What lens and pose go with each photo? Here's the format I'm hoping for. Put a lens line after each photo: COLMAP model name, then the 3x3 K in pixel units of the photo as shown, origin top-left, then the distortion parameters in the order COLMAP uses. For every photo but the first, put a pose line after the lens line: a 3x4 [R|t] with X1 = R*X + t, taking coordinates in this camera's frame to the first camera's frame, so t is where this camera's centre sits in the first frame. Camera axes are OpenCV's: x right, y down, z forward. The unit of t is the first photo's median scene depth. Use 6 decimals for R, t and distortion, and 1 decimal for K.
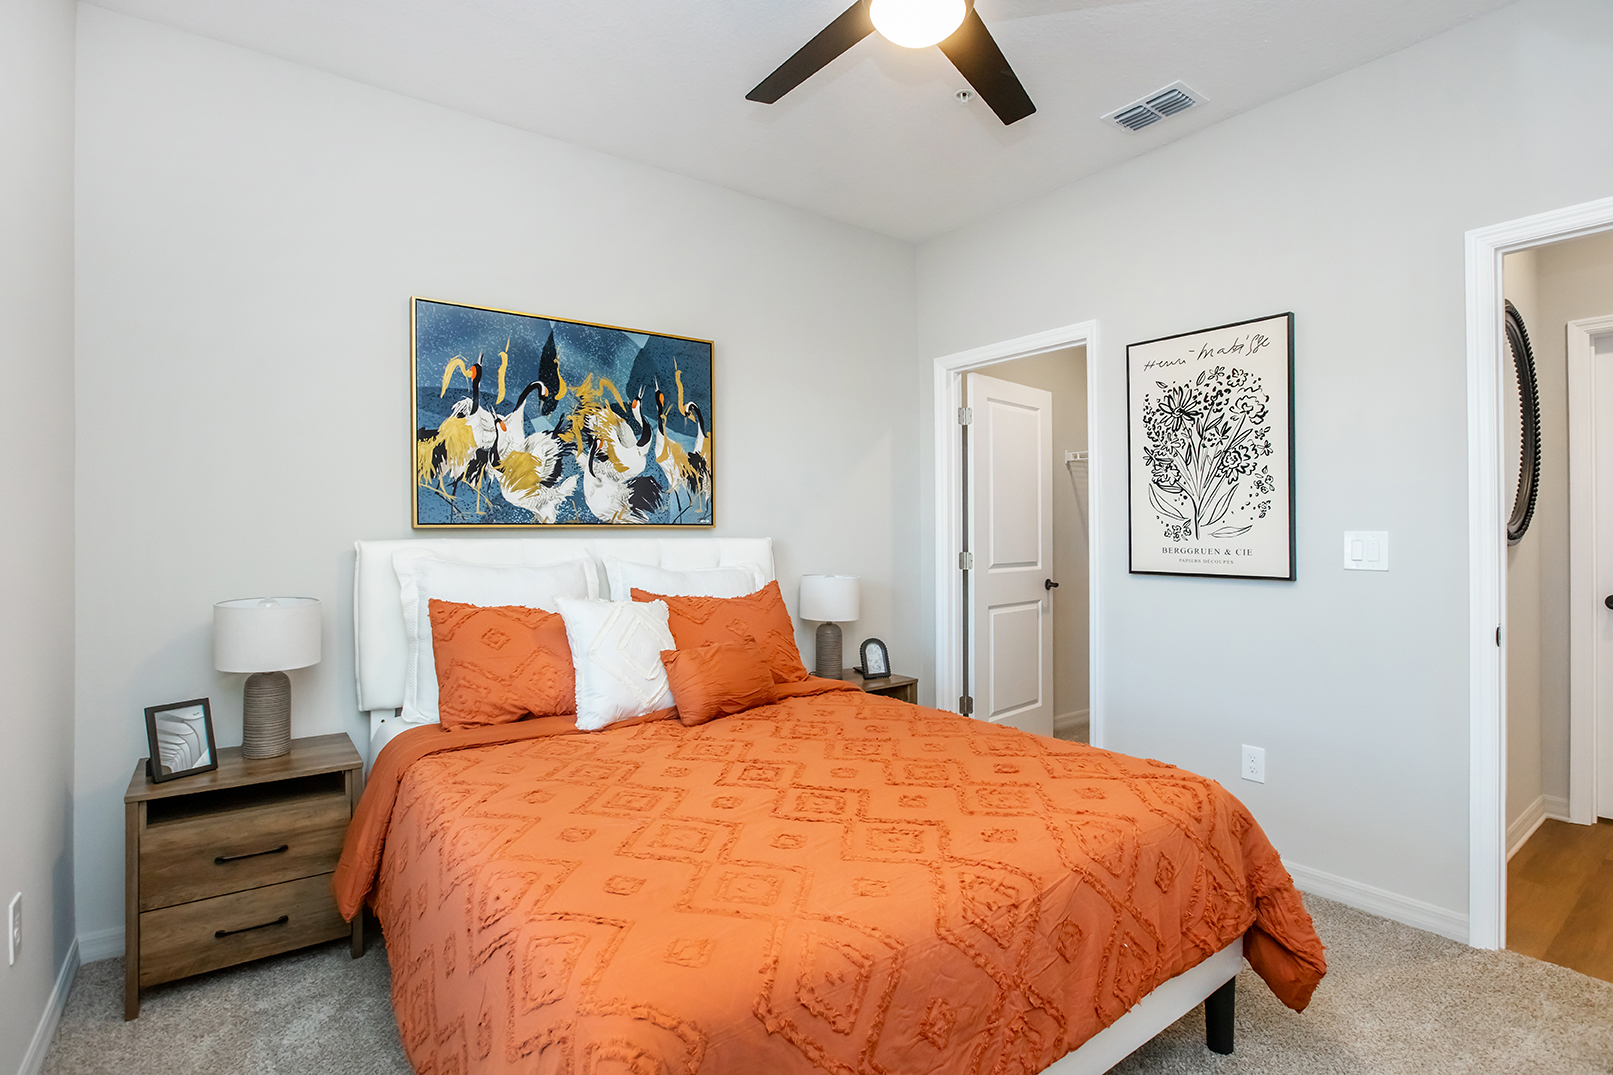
lens RADIAL K [[766.0, 0, 796.4], [0, 766.0, 527.6], [0, 0, 1]] dist [-0.042685, -0.000148]
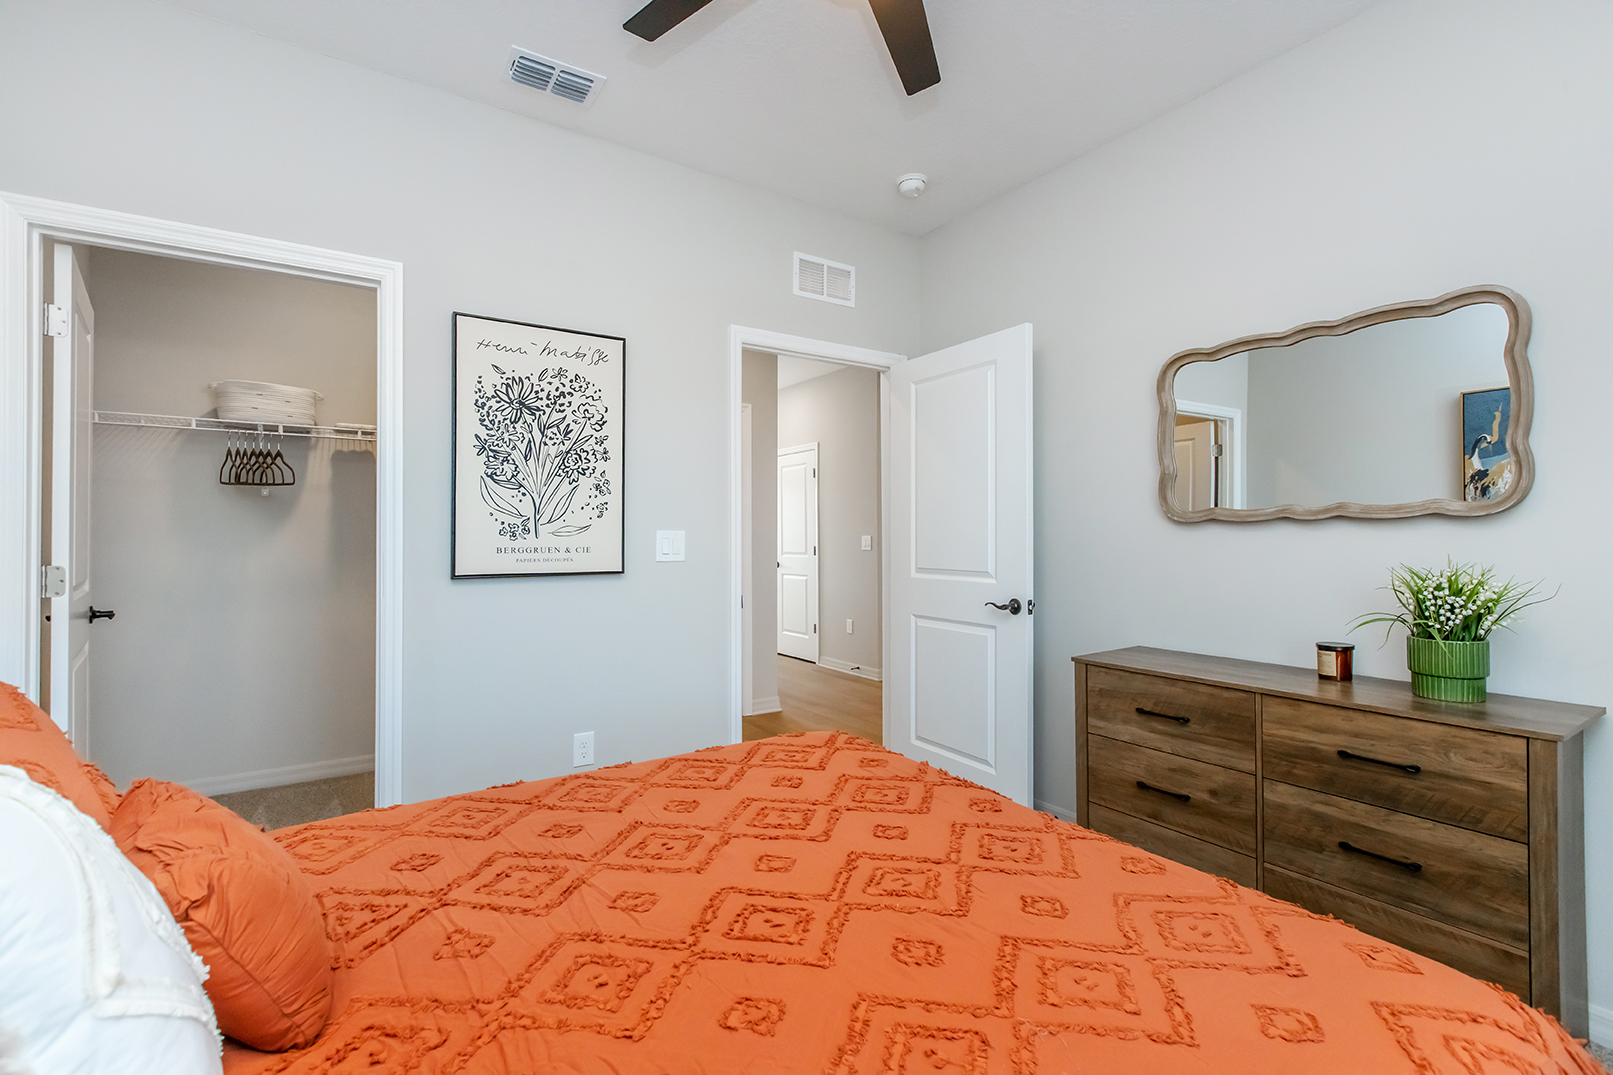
lens RADIAL K [[732.1, 0, 799.1], [0, 732.1, 533.6], [0, 0, 1]] dist [-0.003728, -0.000919]
pose [[0.043754, 0.007405, 0.999015, -0.405021], [-0.002920, 0.999969, -0.007284, 0.015697], [-0.999038, -0.002599, 0.043774, 0.629489]]
